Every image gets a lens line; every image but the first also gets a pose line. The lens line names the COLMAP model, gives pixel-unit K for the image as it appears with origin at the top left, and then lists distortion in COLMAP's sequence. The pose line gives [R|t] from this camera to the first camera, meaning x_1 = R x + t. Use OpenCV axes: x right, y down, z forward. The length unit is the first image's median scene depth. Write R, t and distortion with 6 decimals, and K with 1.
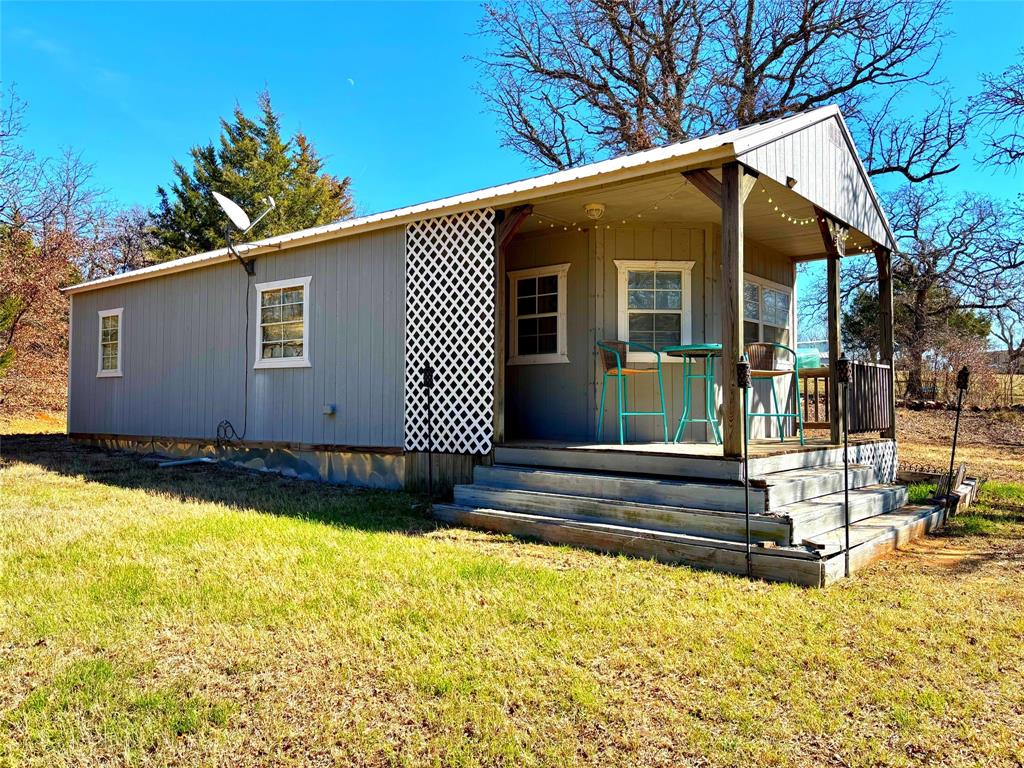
lens RADIAL K [[772.0, 0, 512.0], [0, 772.0, 382.5], [0, 0, 1]] dist [0.030175, -0.007874]
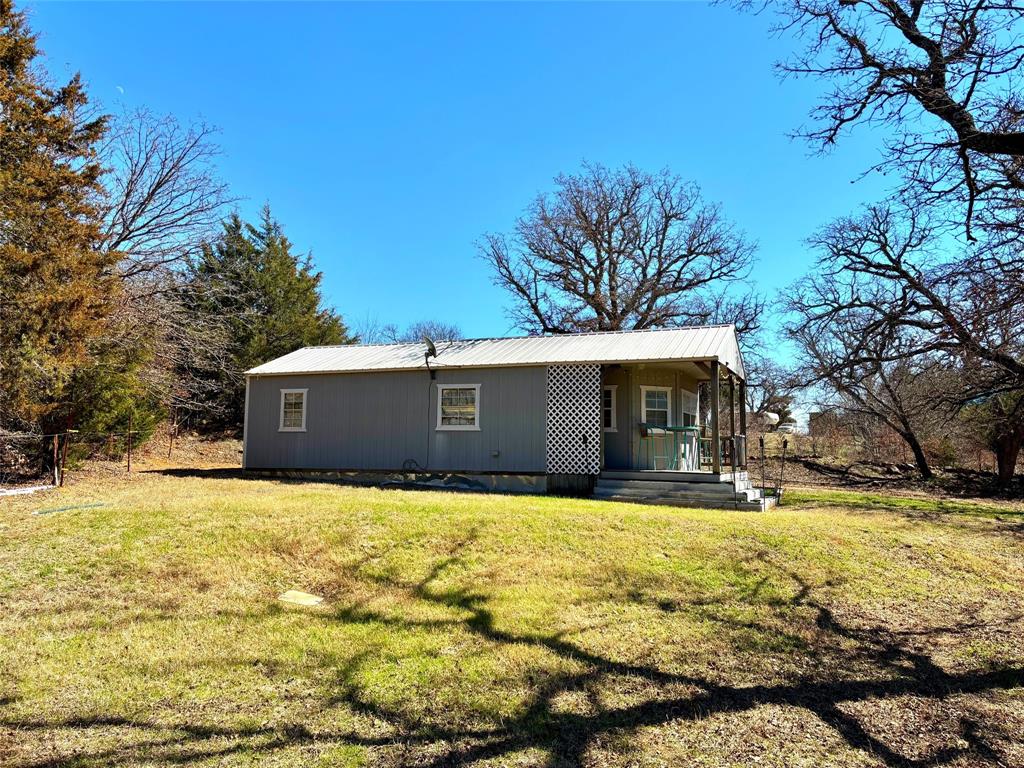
lens RADIAL K [[772.0, 0, 510.9], [0, 772.0, 384.1], [0, 0, 1]] dist [0.030175, -0.007874]
pose [[0.962196, 0.035423, 0.270045, -0.798641], [-0.019242, 0.997870, -0.062335, -0.020495], [-0.271678, 0.054782, 0.960828, -0.978738]]
